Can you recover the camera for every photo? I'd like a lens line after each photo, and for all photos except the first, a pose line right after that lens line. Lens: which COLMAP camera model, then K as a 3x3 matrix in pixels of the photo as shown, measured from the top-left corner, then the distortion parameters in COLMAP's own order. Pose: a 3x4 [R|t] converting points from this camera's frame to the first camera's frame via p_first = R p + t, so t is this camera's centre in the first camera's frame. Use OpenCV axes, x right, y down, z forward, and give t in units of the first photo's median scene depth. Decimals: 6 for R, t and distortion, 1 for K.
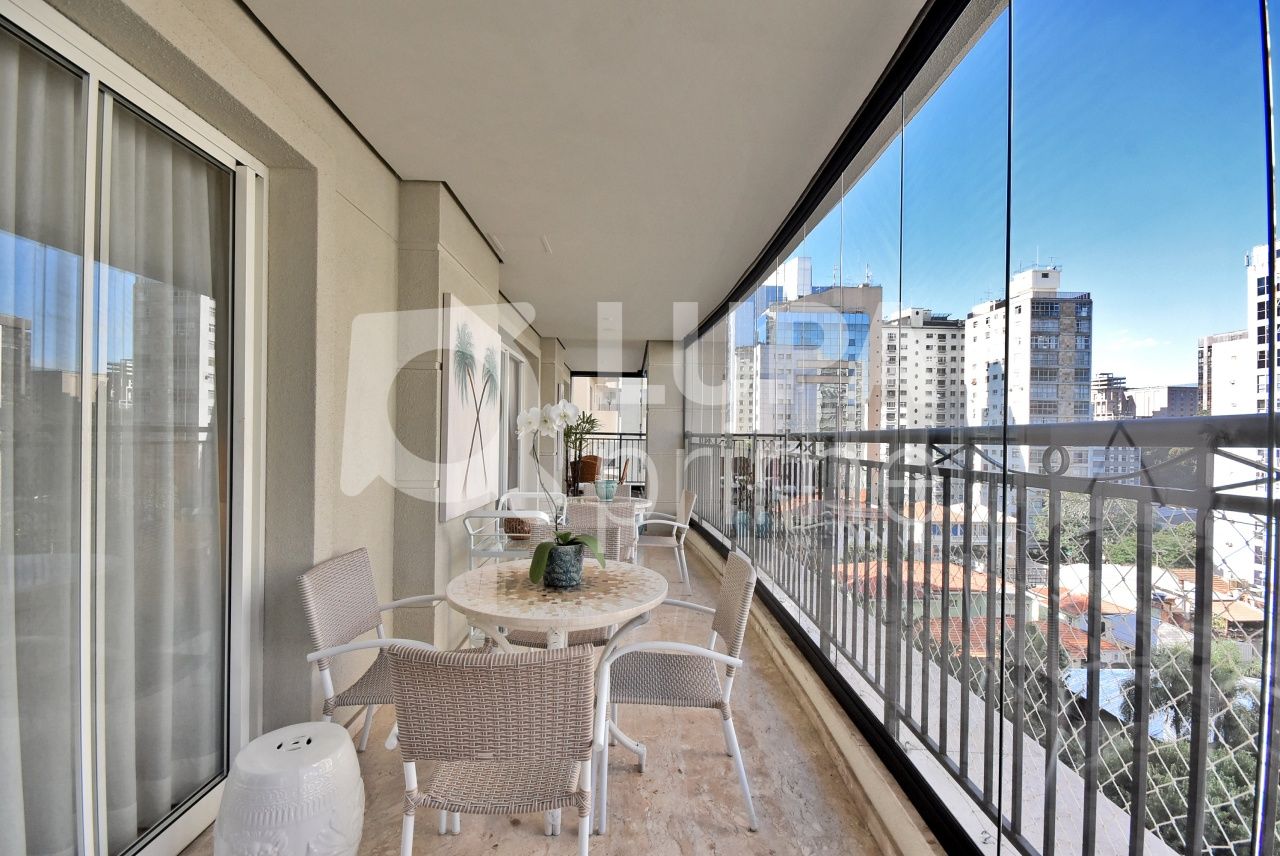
lens RADIAL K [[562.3, 0, 641.0], [0, 562.3, 433.0], [0, 0, 1]] dist [-0.000044, -0.000213]
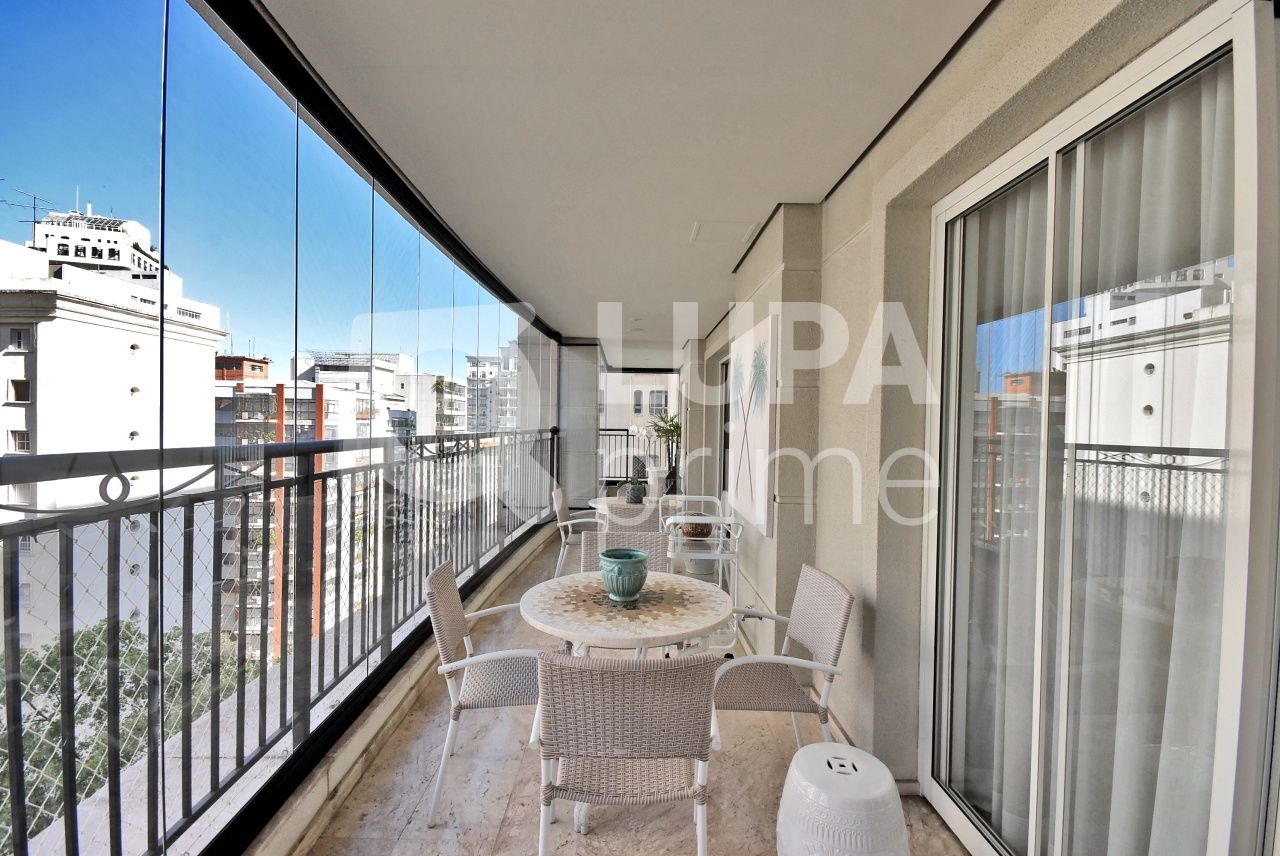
lens RADIAL K [[562.3, 0, 641.0], [0, 562.3, 433.0], [0, 0, 1]] dist [-0.000044, -0.000213]
pose [[-0.999666, -0.024454, 0.008313, -0.180676], [-0.024329, 0.999594, 0.014829, -0.081429], [-0.008672, 0.014622, -0.999855, 1.915987]]
